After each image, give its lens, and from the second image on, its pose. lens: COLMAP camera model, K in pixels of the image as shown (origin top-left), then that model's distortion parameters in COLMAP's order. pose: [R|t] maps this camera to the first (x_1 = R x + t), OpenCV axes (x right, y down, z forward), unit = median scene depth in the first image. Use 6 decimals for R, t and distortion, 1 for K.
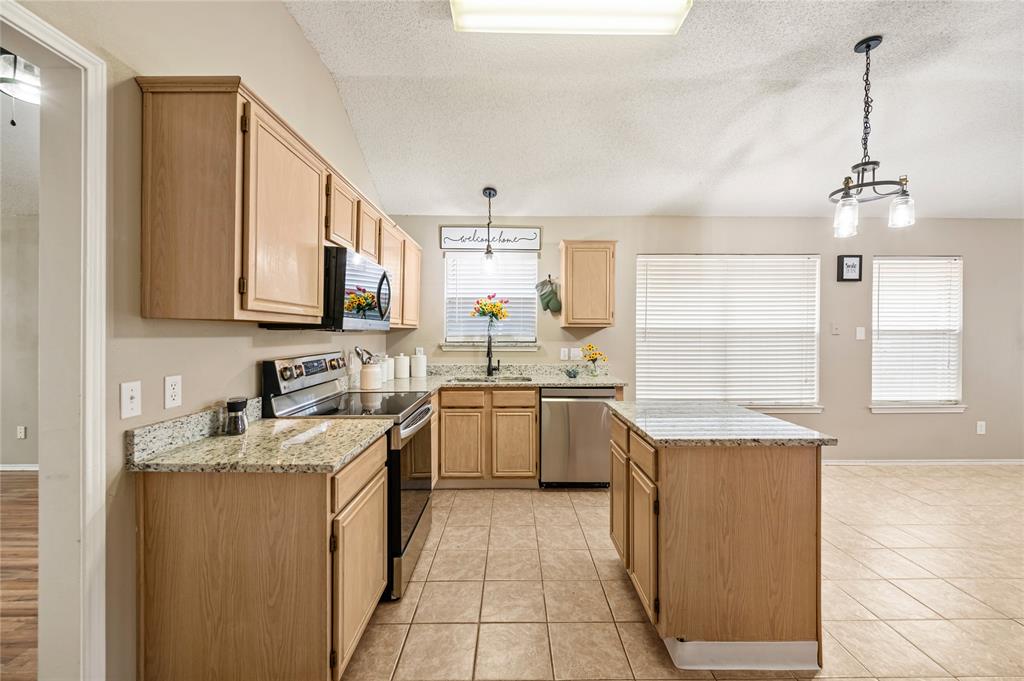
lens RADIAL K [[408.1, 0, 512.5], [0, 408.1, 337.7], [0, 0, 1]] dist [0.000498, 0.000077]
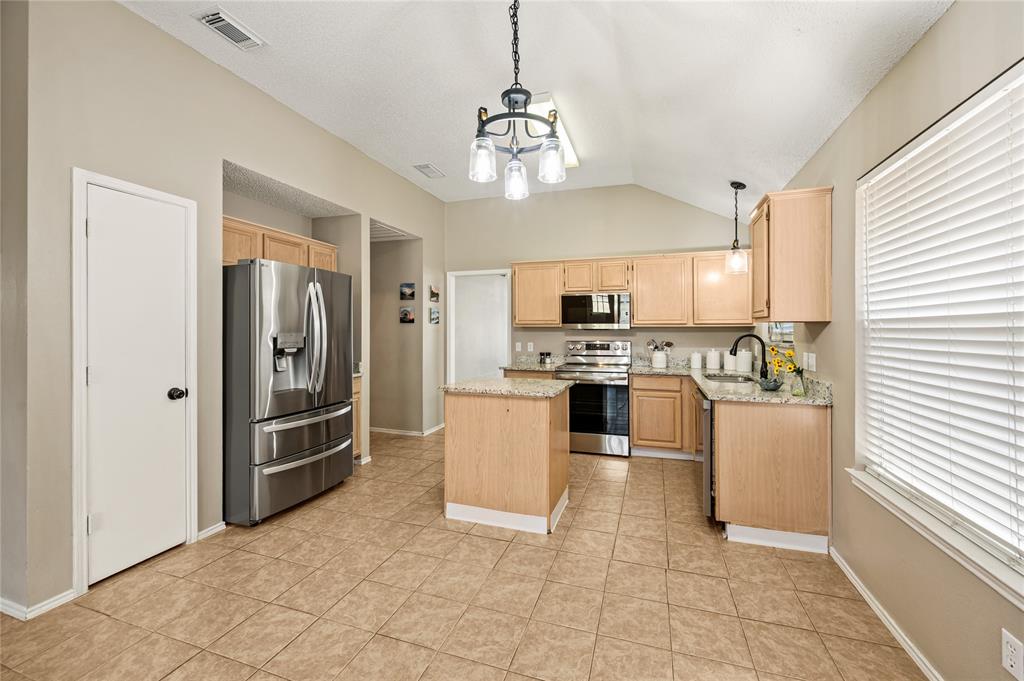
lens RADIAL K [[408.1, 0, 513.7], [0, 408.1, 331.1], [0, 0, 1]] dist [0.000498, 0.000077]
pose [[-0.320784, 0.004751, -0.947140, 1.254175], [-0.008276, 0.999935, 0.007819, -0.014384], [0.947116, 0.010347, -0.320724, 0.989800]]
